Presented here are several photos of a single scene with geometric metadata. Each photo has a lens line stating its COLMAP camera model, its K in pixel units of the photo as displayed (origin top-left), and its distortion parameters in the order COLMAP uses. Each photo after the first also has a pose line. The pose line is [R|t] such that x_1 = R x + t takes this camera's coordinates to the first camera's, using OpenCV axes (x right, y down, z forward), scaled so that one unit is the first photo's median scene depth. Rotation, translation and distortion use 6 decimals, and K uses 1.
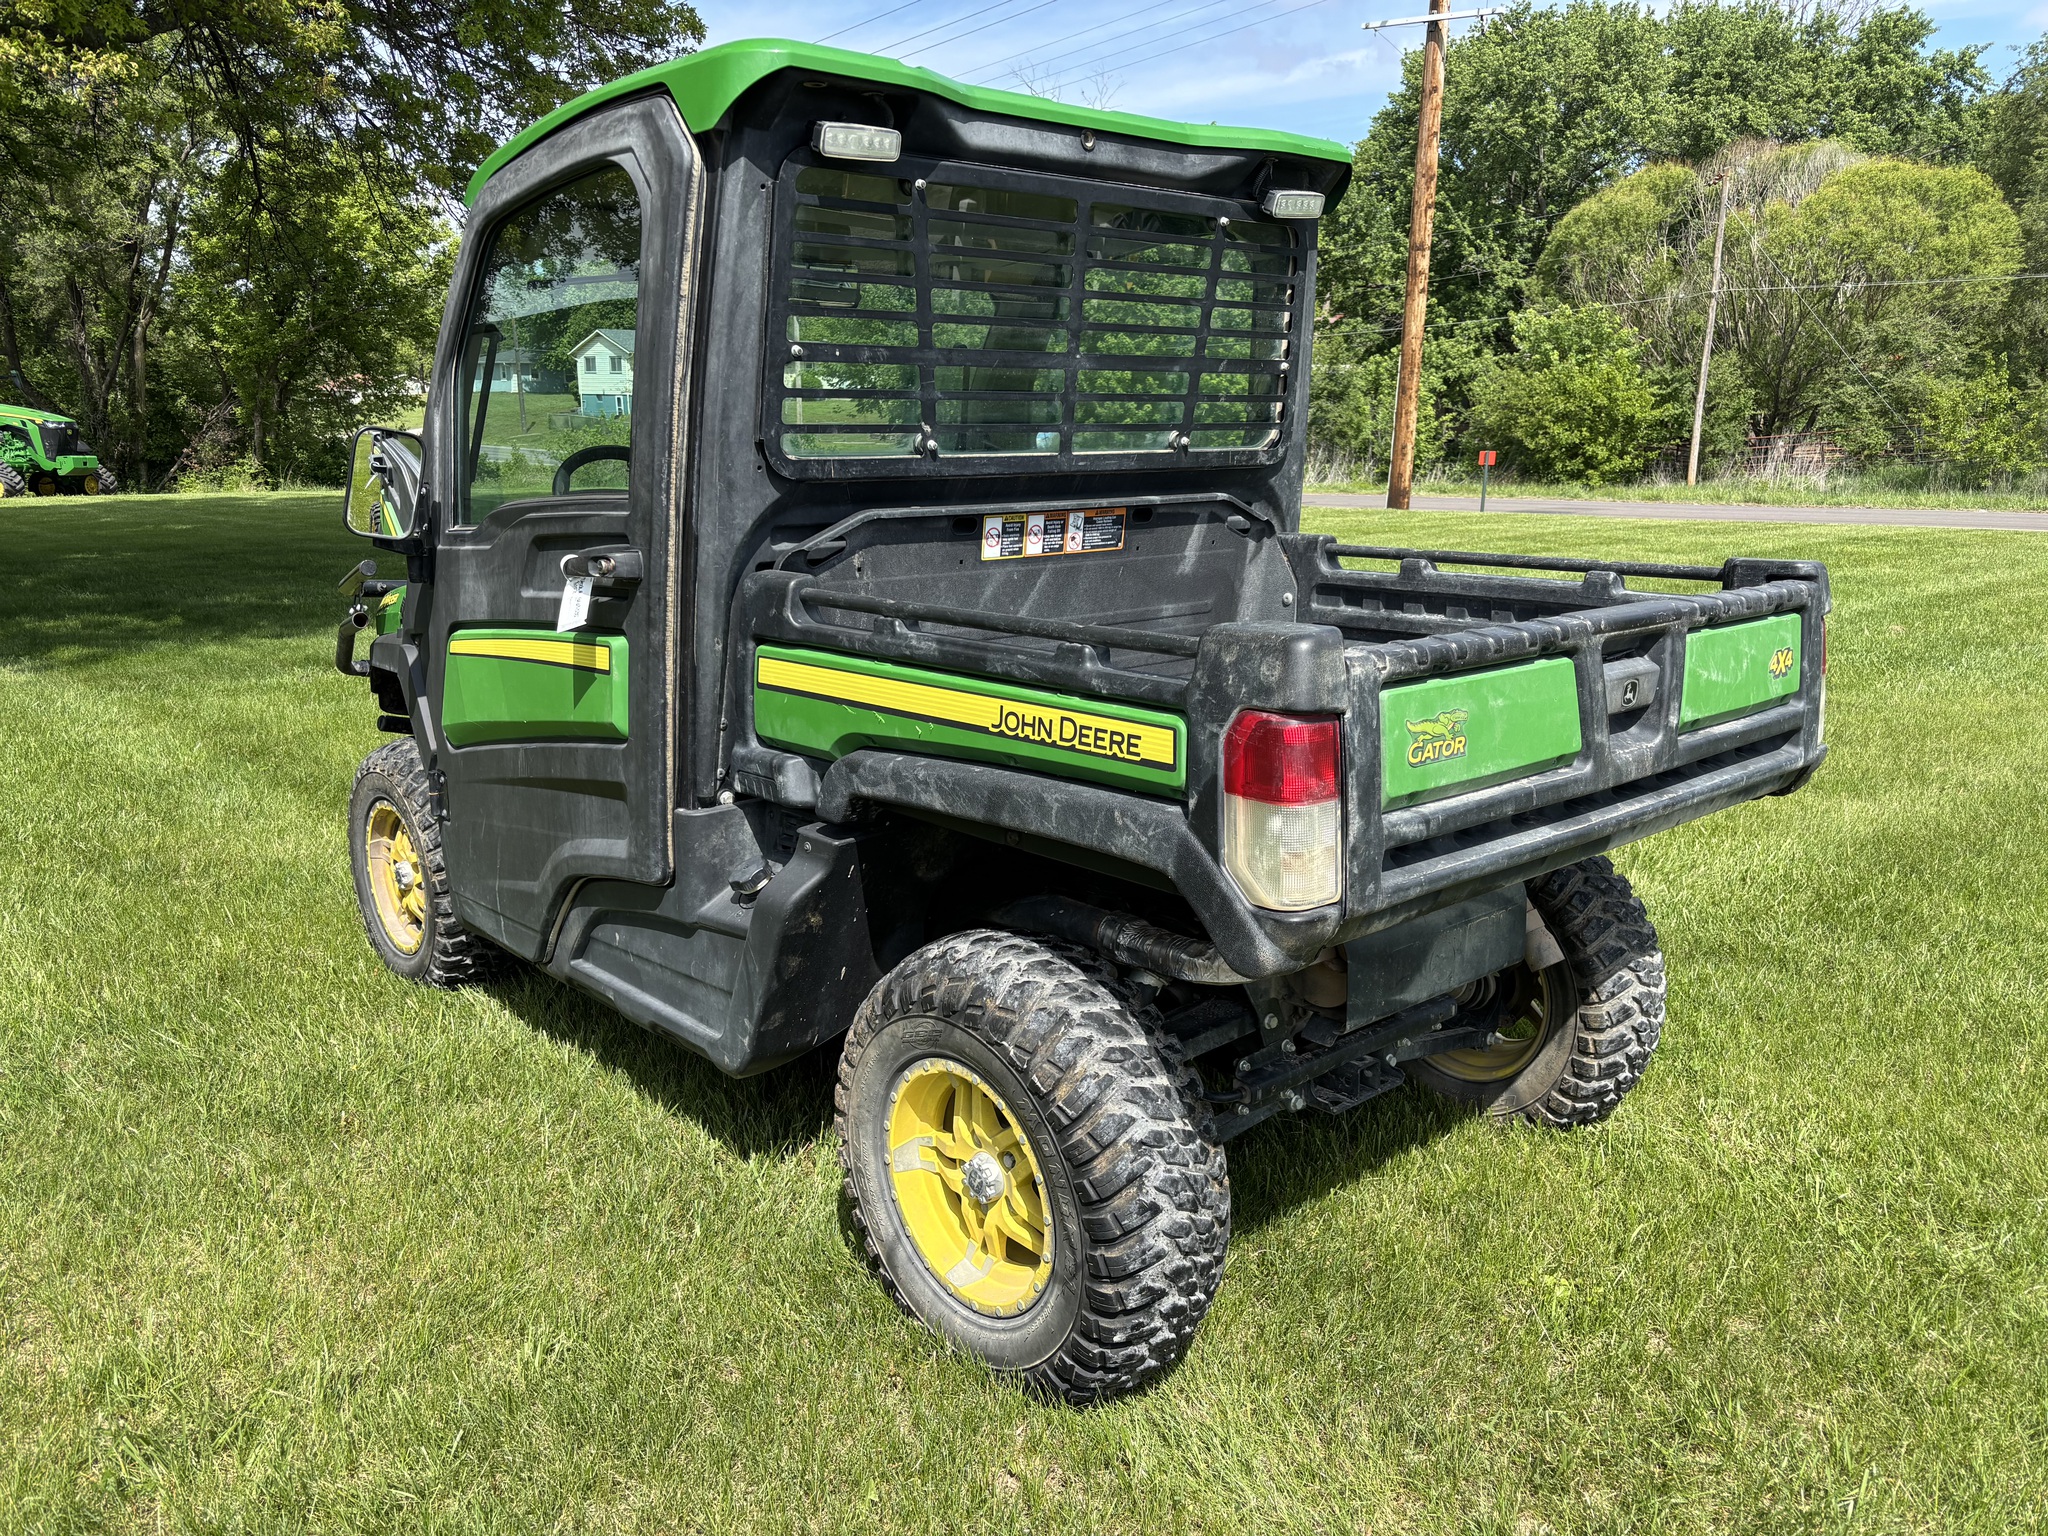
lens RADIAL K [[1564.6, 0, 1020.7], [0, 1564.6, 782.7], [0, 0, 1]] dist [0.044155, -0.047952]
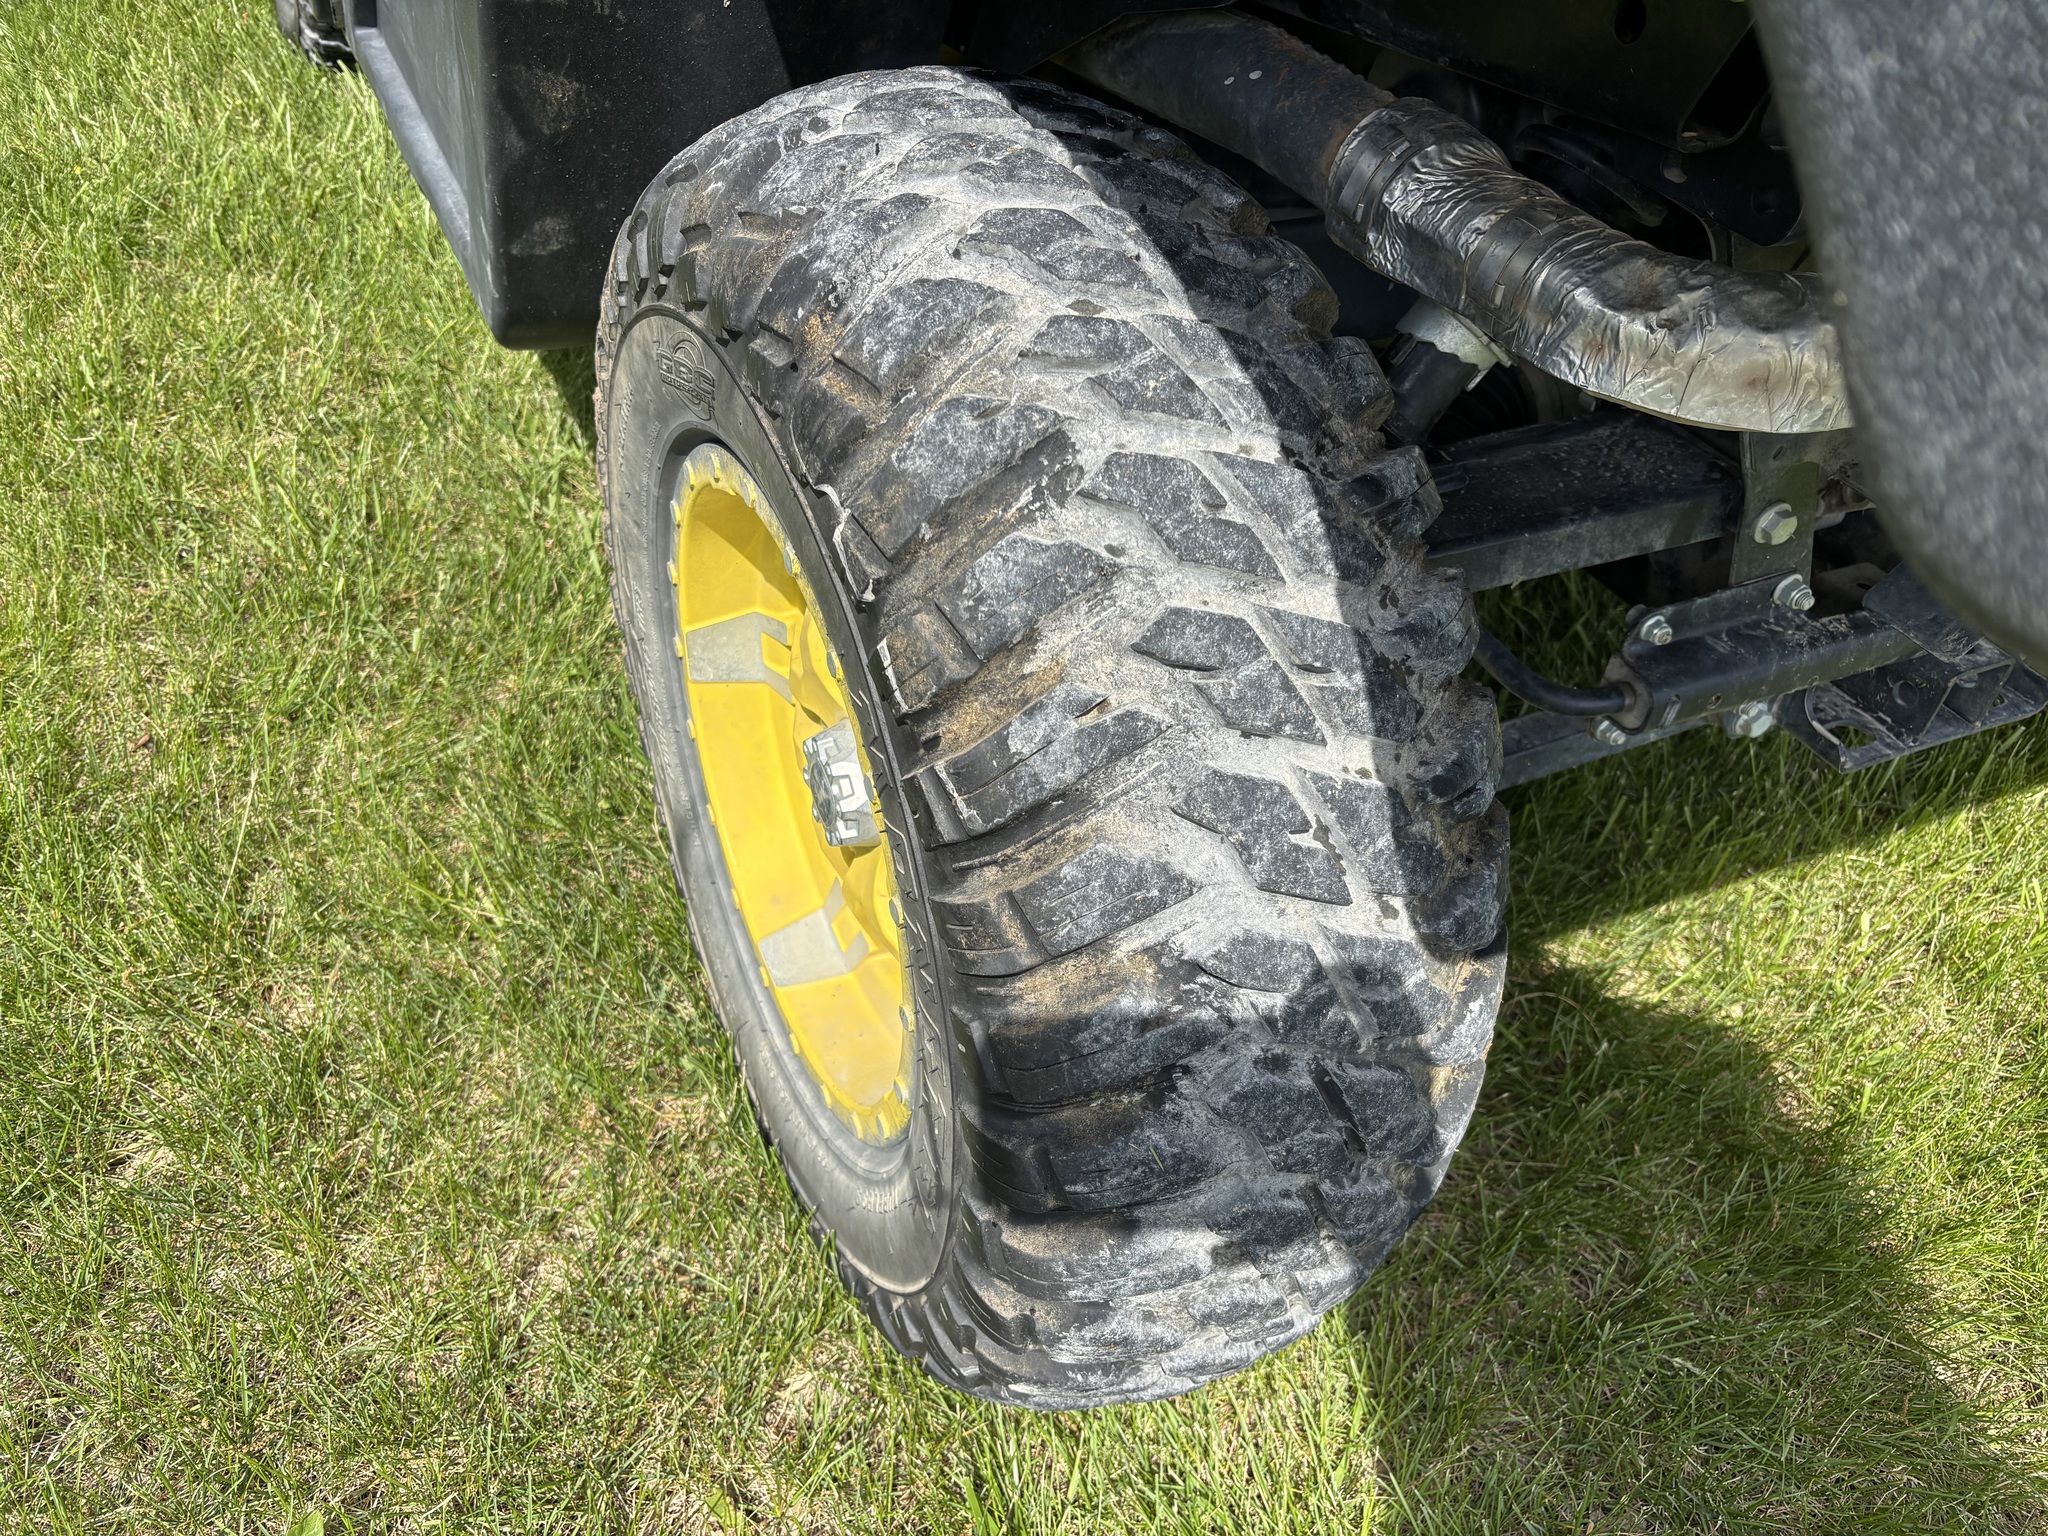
lens RADIAL K [[1564.6, 0, 1020.7], [0, 1564.6, 782.7], [0, 0, 1]] dist [0.044155, -0.047952]
pose [[0.954270, 0.259401, -0.148594, 0.055072], [-0.160628, 0.864126, 0.476954, 0.051029], [0.252126, -0.431275, 0.866276, 0.527598]]
